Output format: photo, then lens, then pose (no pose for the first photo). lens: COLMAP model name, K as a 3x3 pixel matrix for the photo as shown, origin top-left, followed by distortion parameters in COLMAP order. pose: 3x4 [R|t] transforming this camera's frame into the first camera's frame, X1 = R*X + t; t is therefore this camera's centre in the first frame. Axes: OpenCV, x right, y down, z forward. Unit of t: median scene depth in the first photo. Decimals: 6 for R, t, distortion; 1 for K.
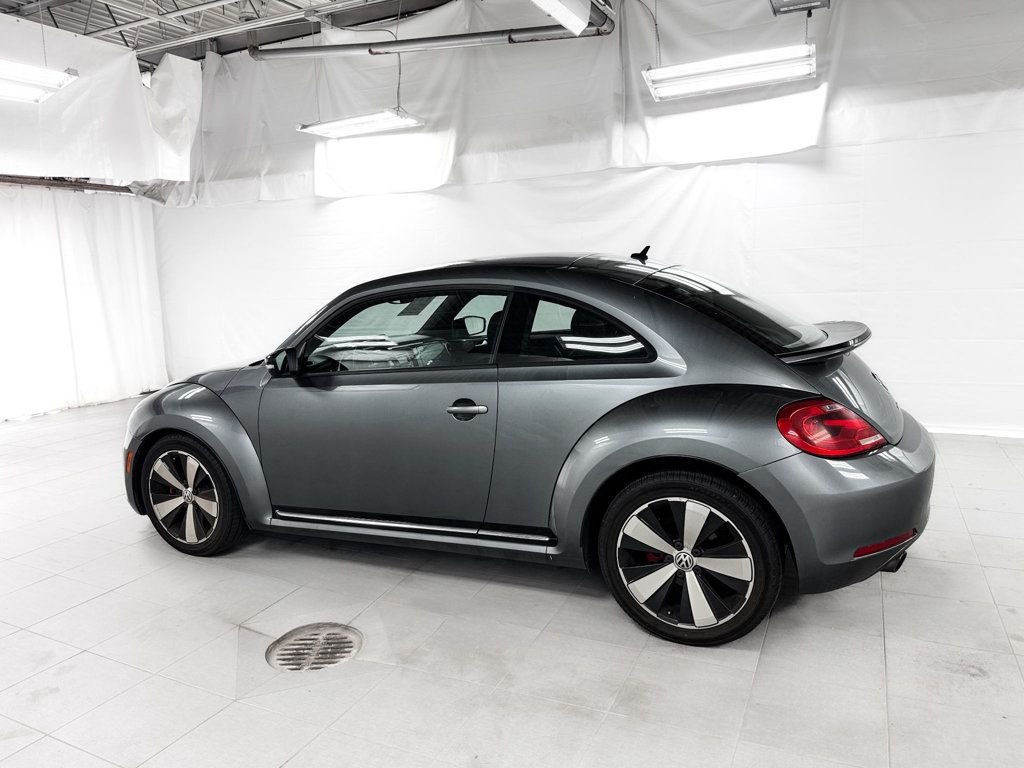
lens RADIAL K [[702.3, 0, 508.7], [0, 702.3, 379.5], [0, 0, 1]] dist [0.067451, -0.093662]
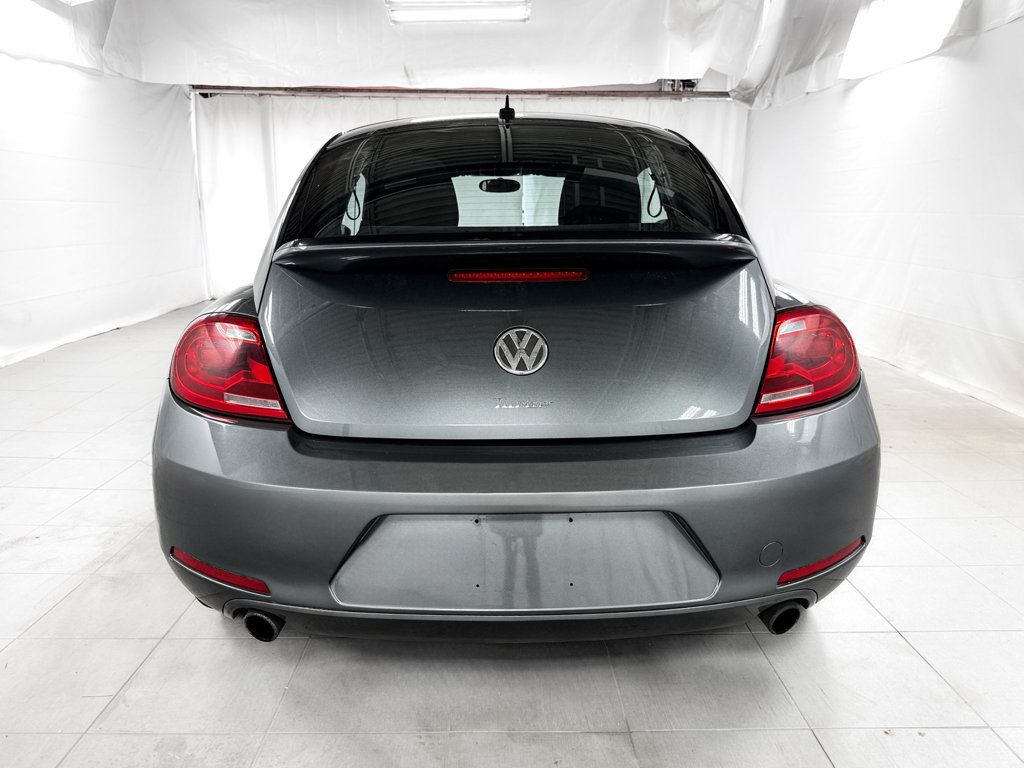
lens RADIAL K [[750.3, 0, 501.1], [0, 750.3, 384.1], [0, 0, 1]] dist [-0.003115, -0.004486]
pose [[0.446625, 0.239006, -0.862208, 0.458517], [-0.157595, 0.969609, 0.187143, -0.031232], [0.880733, 0.052297, 0.470718, 0.360633]]
